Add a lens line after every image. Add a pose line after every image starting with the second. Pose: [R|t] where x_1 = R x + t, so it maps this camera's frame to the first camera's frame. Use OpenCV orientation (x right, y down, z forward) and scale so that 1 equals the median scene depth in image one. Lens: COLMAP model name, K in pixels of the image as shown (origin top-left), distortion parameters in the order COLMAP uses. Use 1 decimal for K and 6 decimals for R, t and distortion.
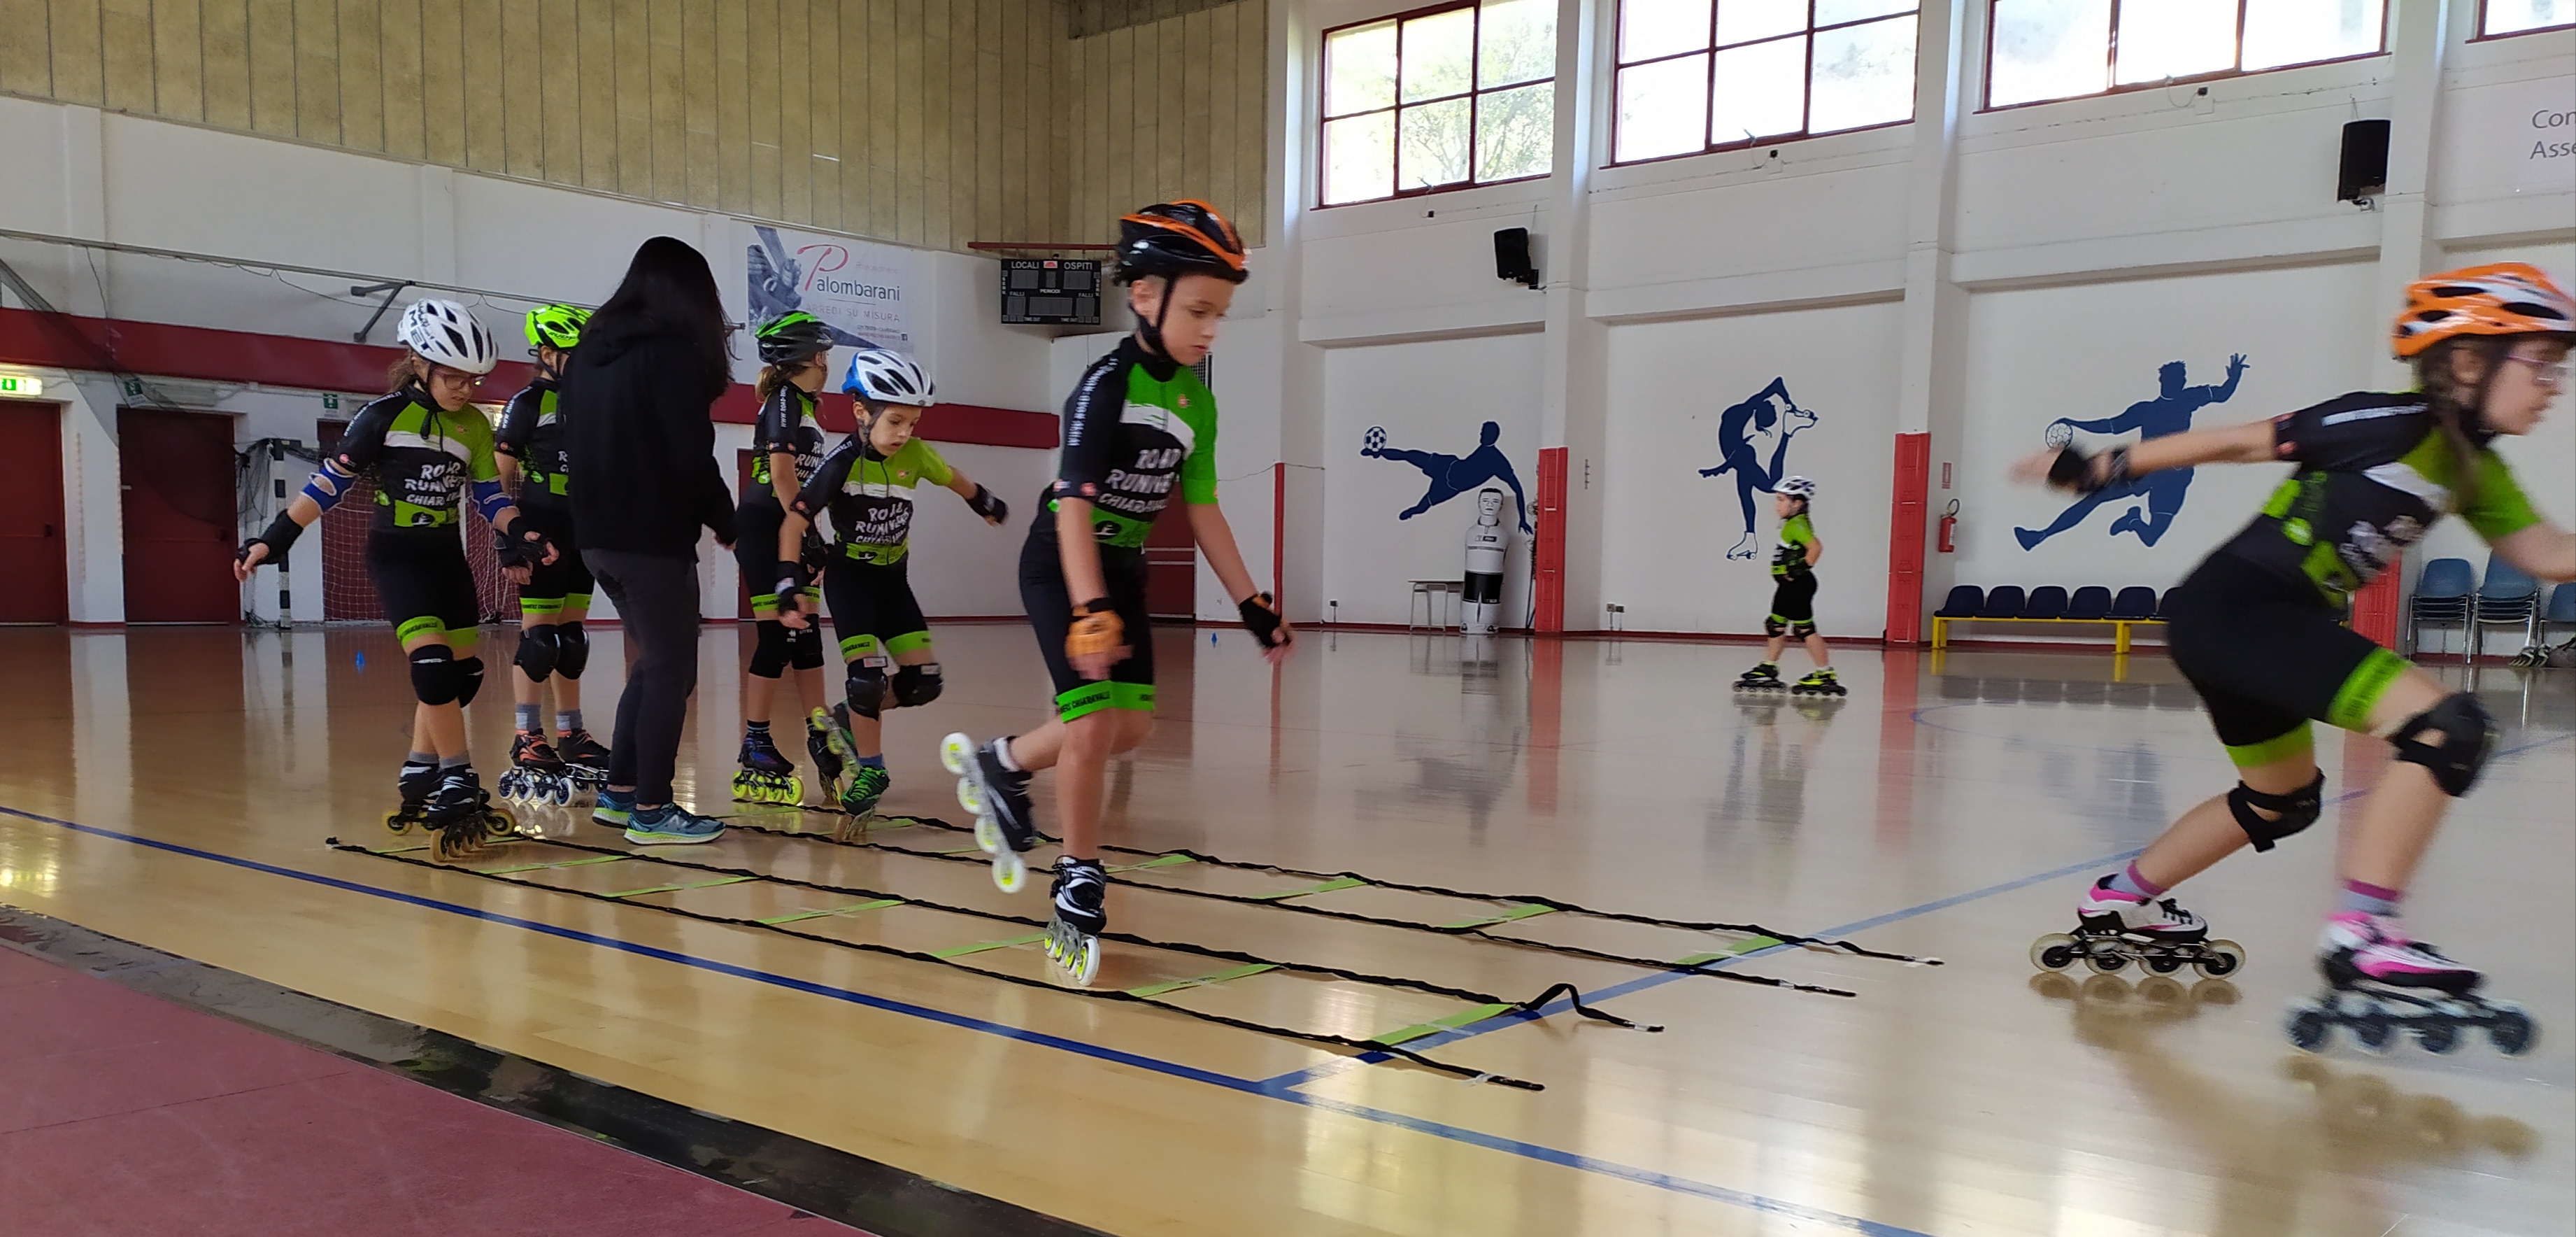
lens RADIAL K [[2084.3, 0, 1168.1], [0, 2084.3, 765.4], [0, 0, 1]] dist [0.116478, -0.110305]
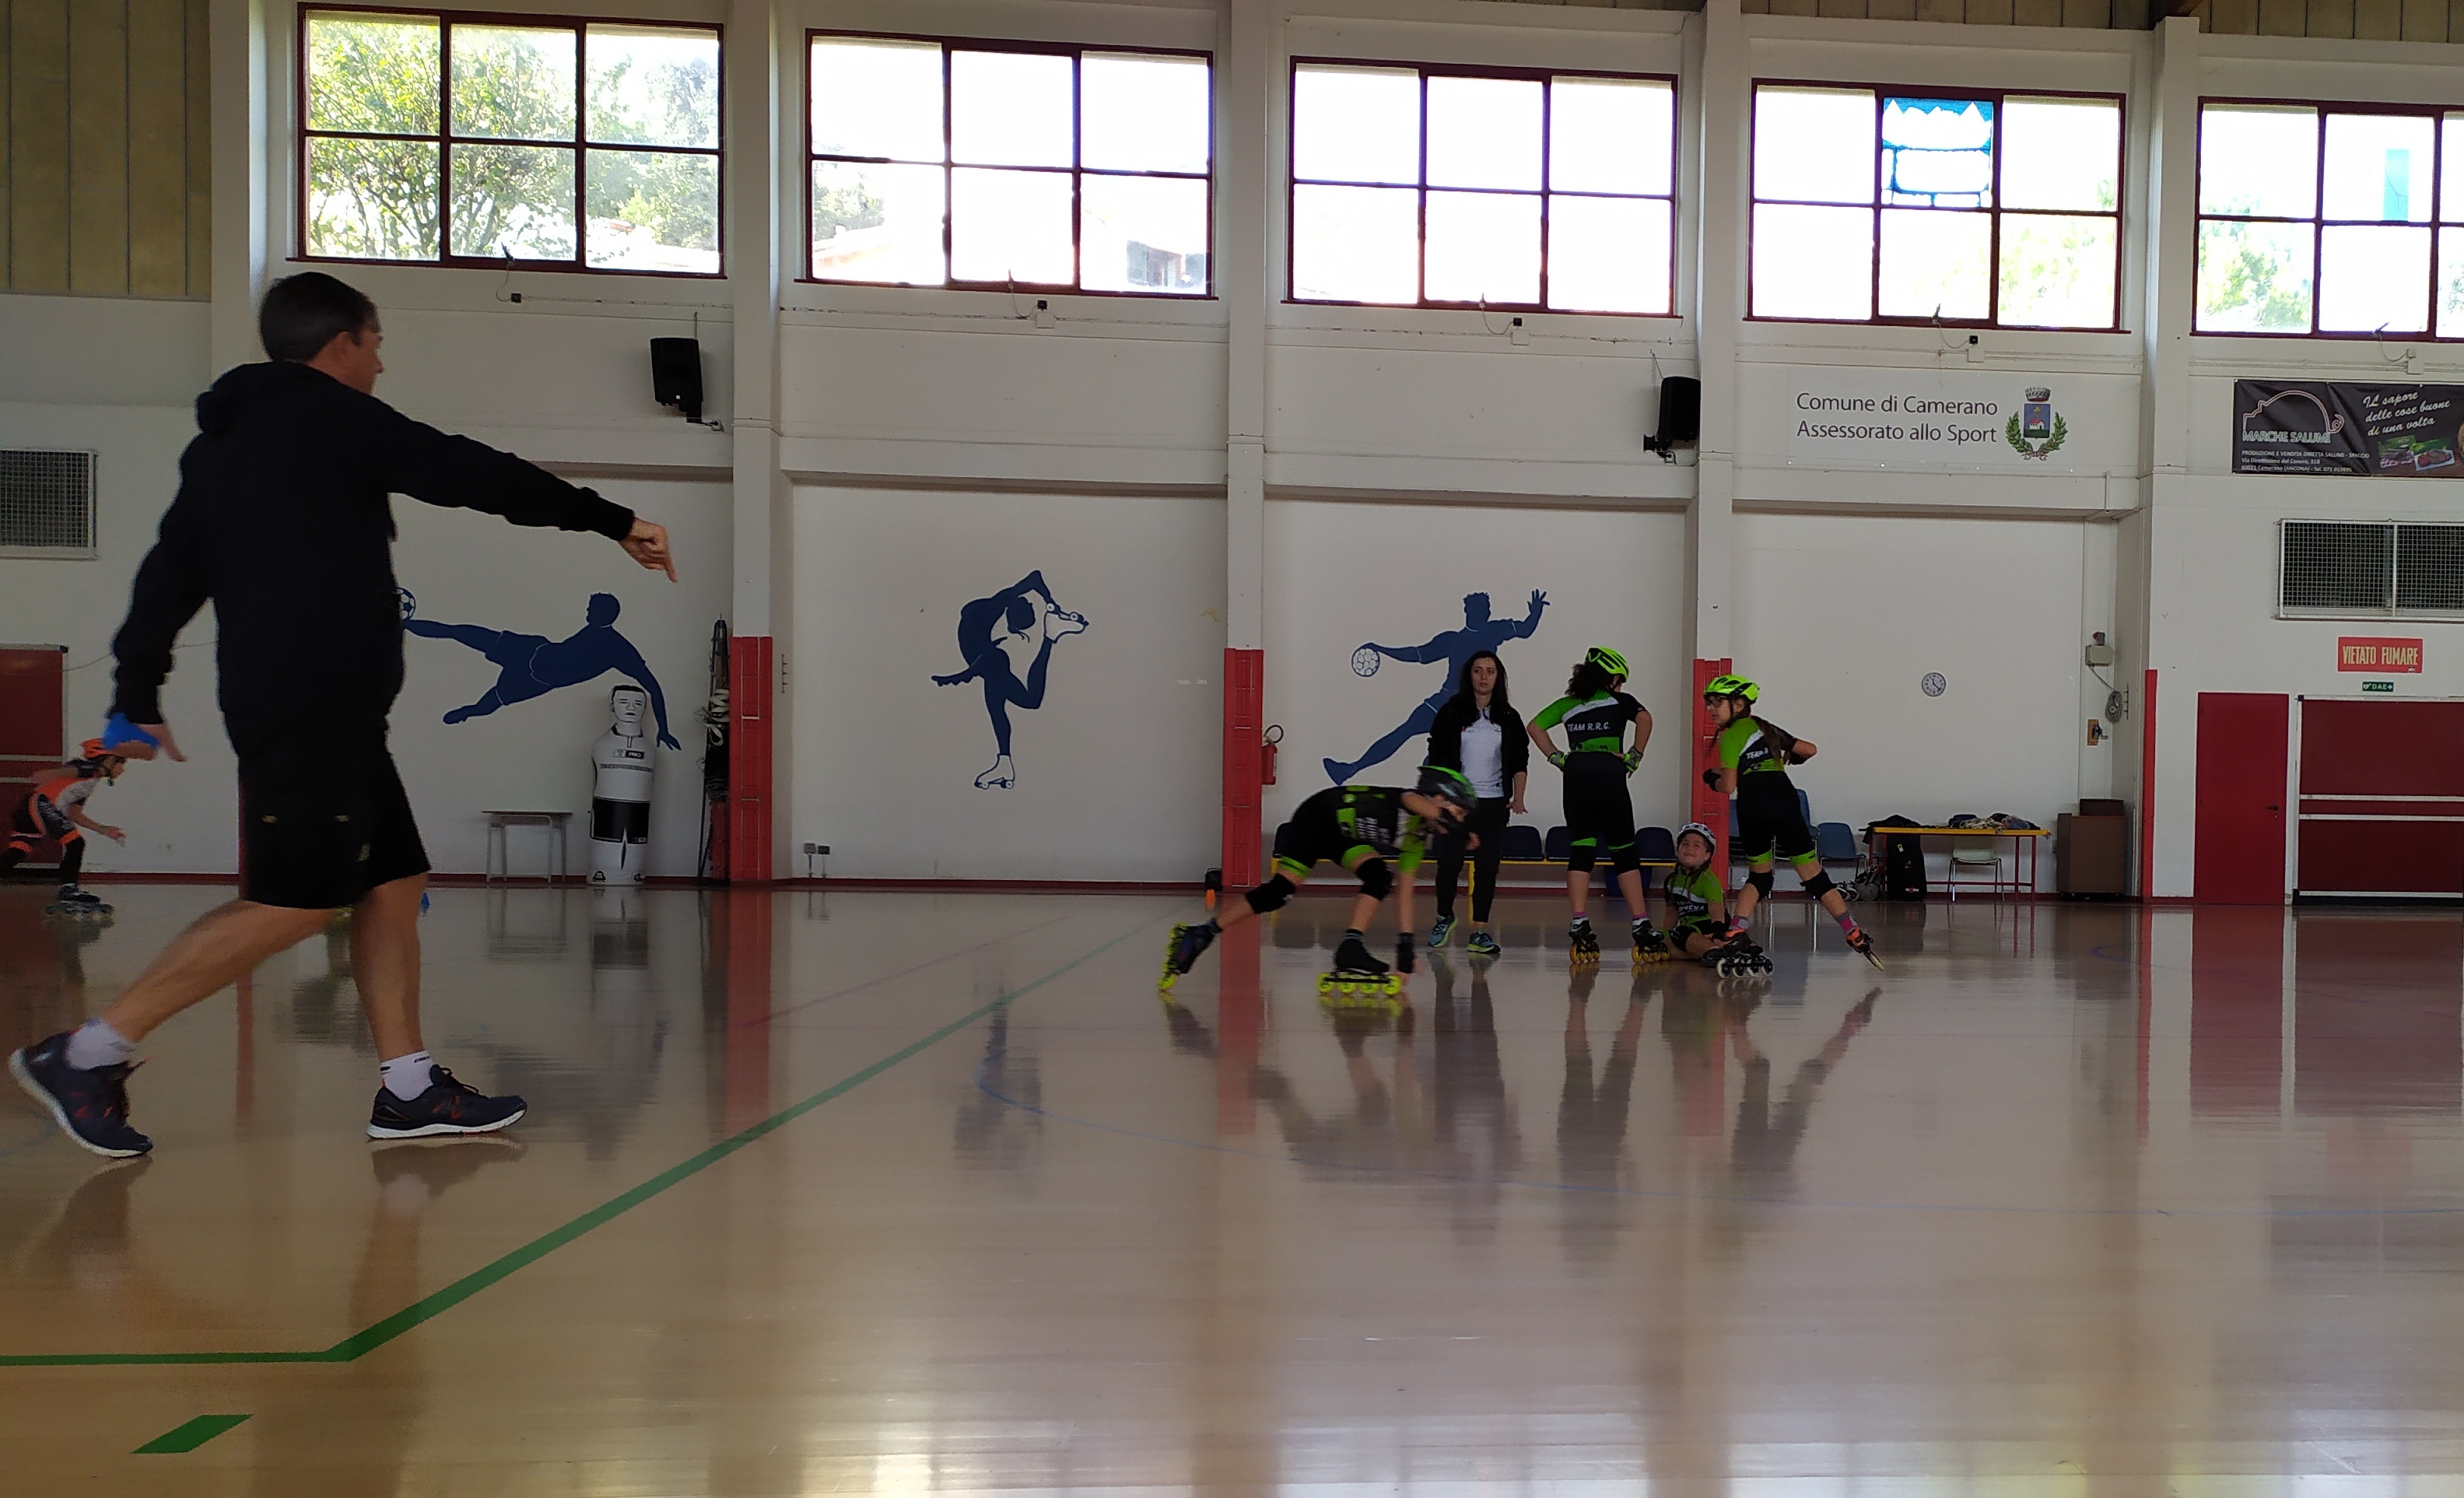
lens RADIAL K [[2341.0, 0, 1543.1], [0, 2341.0, 854.8], [0, 0, 1]] dist [0.054728, -0.034976]
pose [[0.668123, -0.014231, 0.743915, -0.260761], [0.061137, 0.997486, -0.035826, -0.027142], [-0.741535, 0.069417, 0.667314, 0.241988]]
